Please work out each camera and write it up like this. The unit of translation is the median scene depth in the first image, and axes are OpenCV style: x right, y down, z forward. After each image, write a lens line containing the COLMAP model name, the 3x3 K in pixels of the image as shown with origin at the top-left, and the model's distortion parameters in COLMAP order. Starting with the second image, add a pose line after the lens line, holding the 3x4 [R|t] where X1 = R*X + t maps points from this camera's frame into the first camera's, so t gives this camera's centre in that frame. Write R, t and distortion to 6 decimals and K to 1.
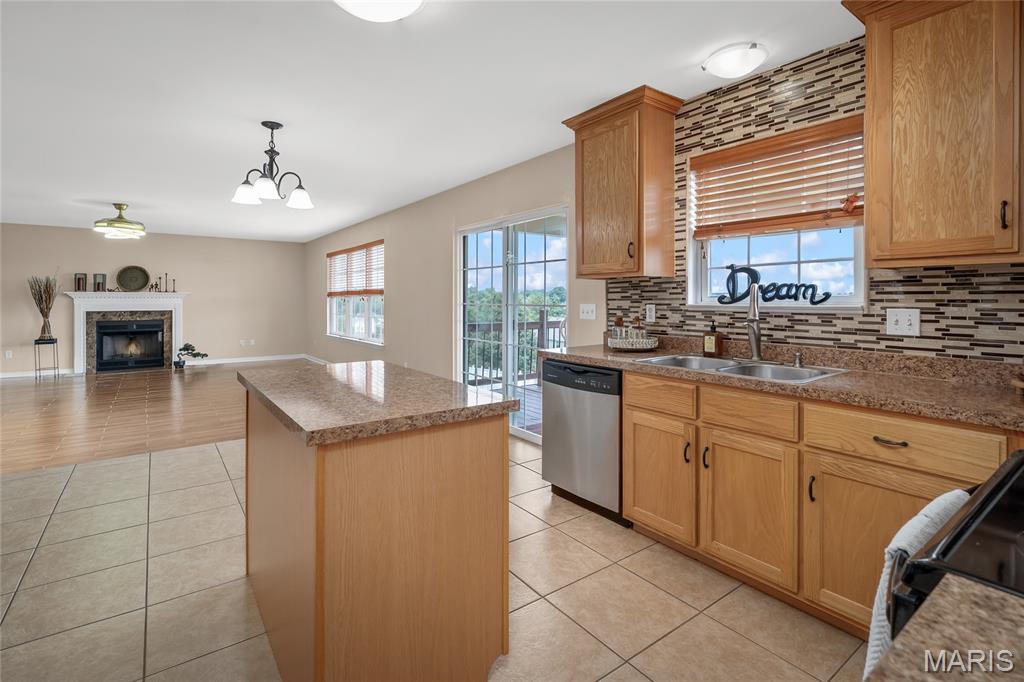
lens RADIAL K [[485.3, 0, 510.6], [0, 485.3, 300.4], [0, 0, 1]] dist [-0.000880, -0.000253]
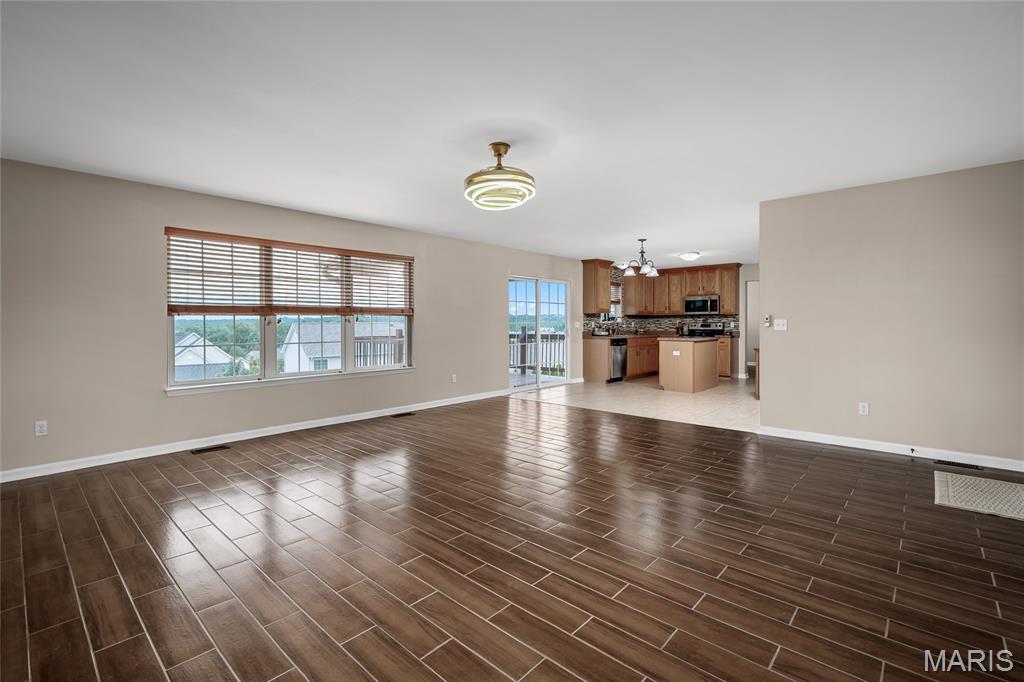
lens RADIAL K [[458.6, 0, 512.0], [0, 458.6, 341.0], [0, 0, 1]] dist [-0.000196, -0.000012]
pose [[-0.196898, -0.044646, 0.979407, -2.985020], [0.000536, 0.998958, 0.045645, -0.003897], [-0.980424, 0.009512, -0.196668, 2.457582]]
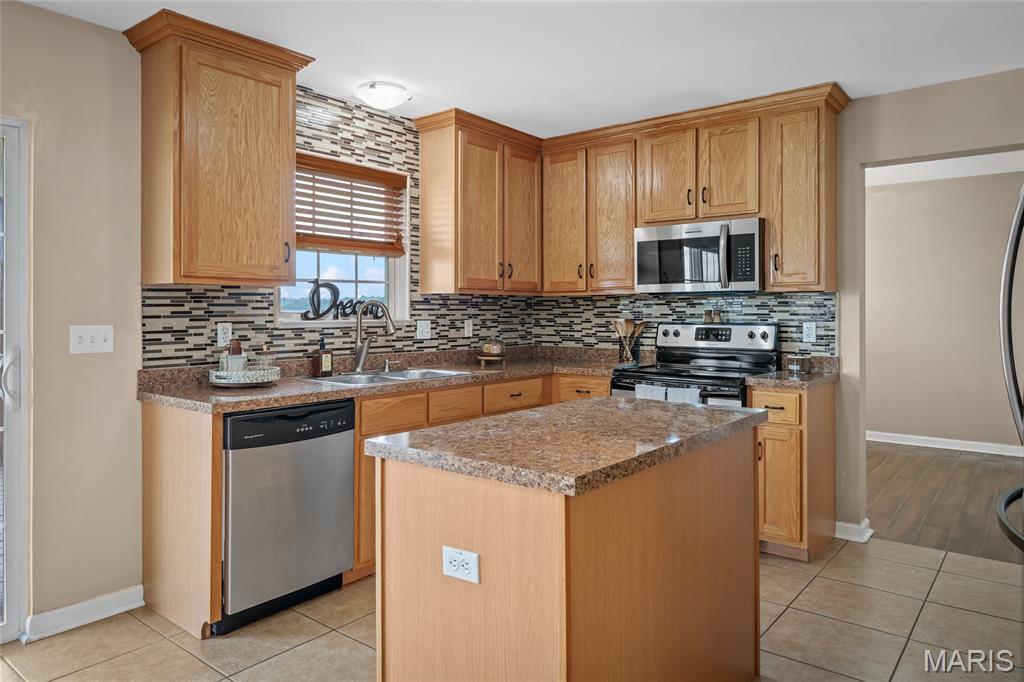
lens RADIAL K [[663.0, 0, 510.2], [0, 663.0, 310.7], [0, 0, 1]] dist [0.002190, 0.000351]
pose [[-0.255292, -0.003398, 0.966858, -0.915870], [0.001187, 0.999992, 0.003828, -0.015452], [-0.966863, 0.002124, -0.255286, 0.971243]]
